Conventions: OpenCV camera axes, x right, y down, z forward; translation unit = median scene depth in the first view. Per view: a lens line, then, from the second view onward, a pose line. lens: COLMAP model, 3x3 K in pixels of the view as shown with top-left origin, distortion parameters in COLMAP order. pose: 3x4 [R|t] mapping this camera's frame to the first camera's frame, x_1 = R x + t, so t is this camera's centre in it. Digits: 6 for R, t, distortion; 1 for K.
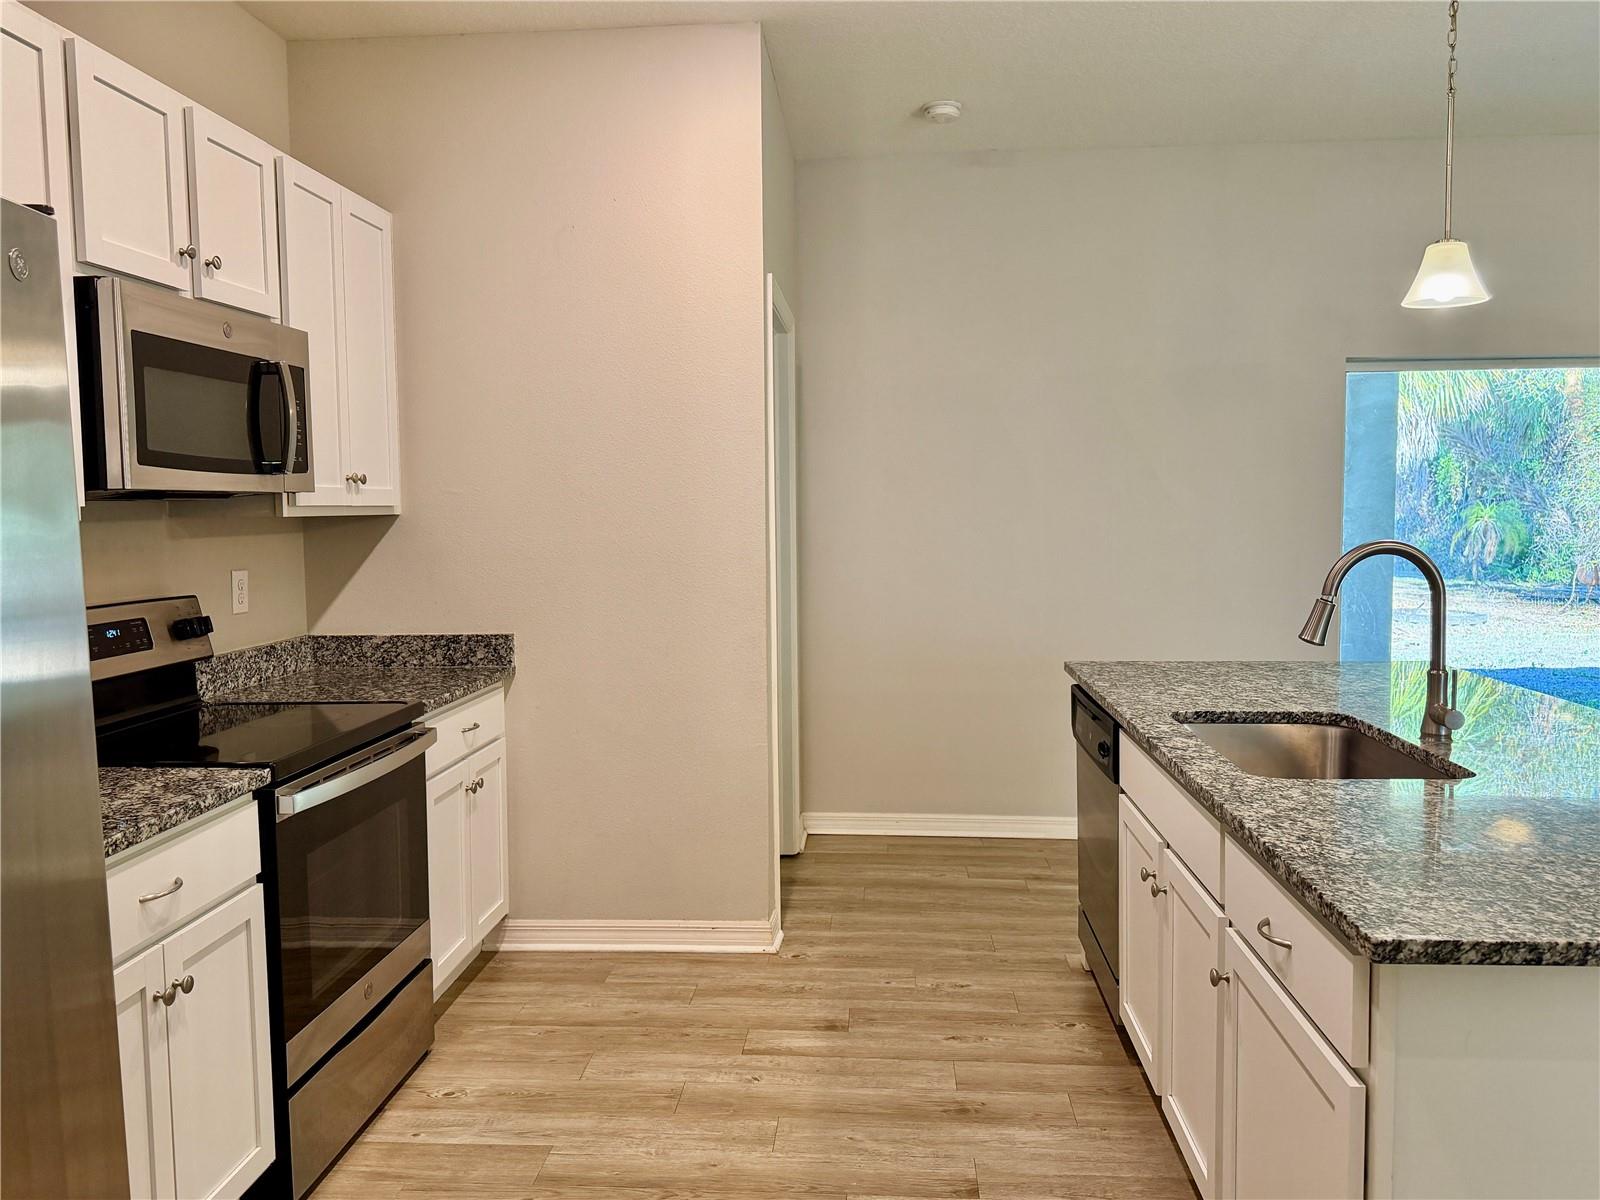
lens RADIAL K [[1175.6, 0, 800.0], [0, 1175.6, 600.0], [0, 0, 1]] dist [0.004038, -0.000161]
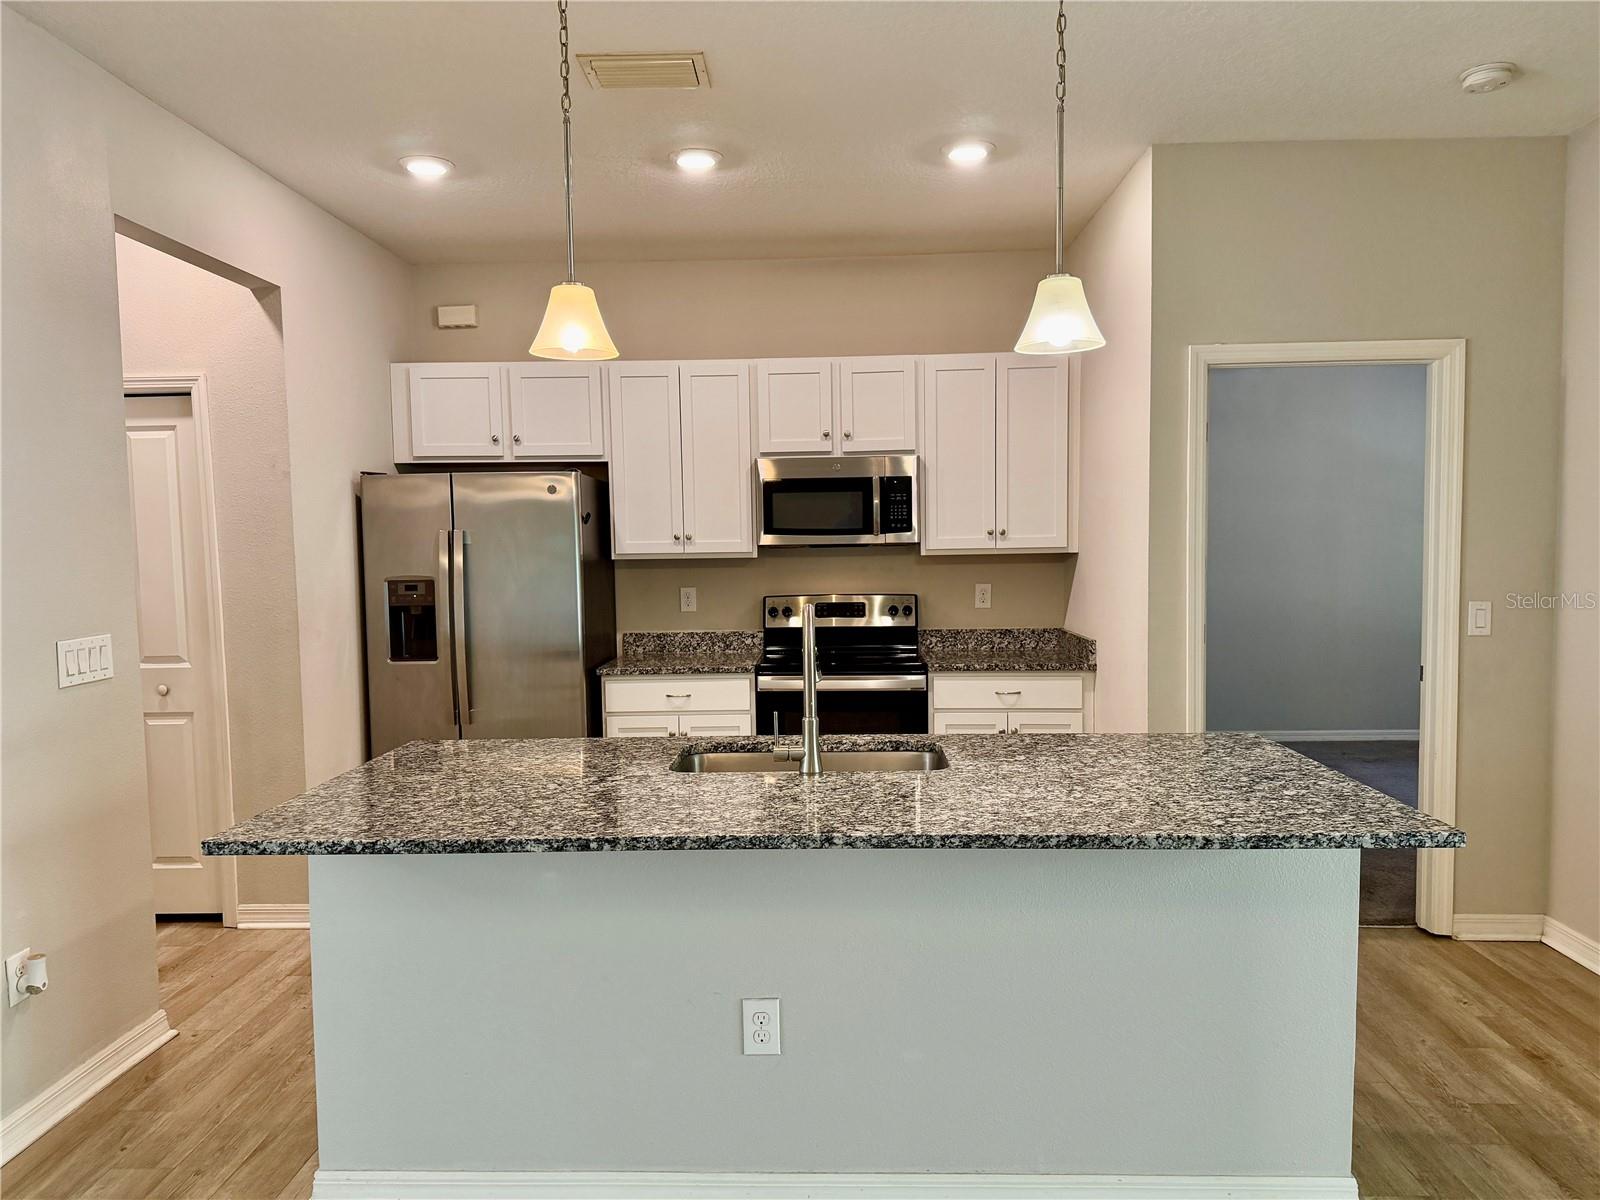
lens RADIAL K [[1106.2, 0, 797.6], [0, 1106.2, 618.7], [0, 0, 1]] dist [0.084861, -0.092948]
pose [[0.036463, 0.080087, -0.996121, 1.259290], [-0.060706, 0.995120, 0.077784, -0.092057], [0.997489, 0.057634, 0.041147, 0.722214]]
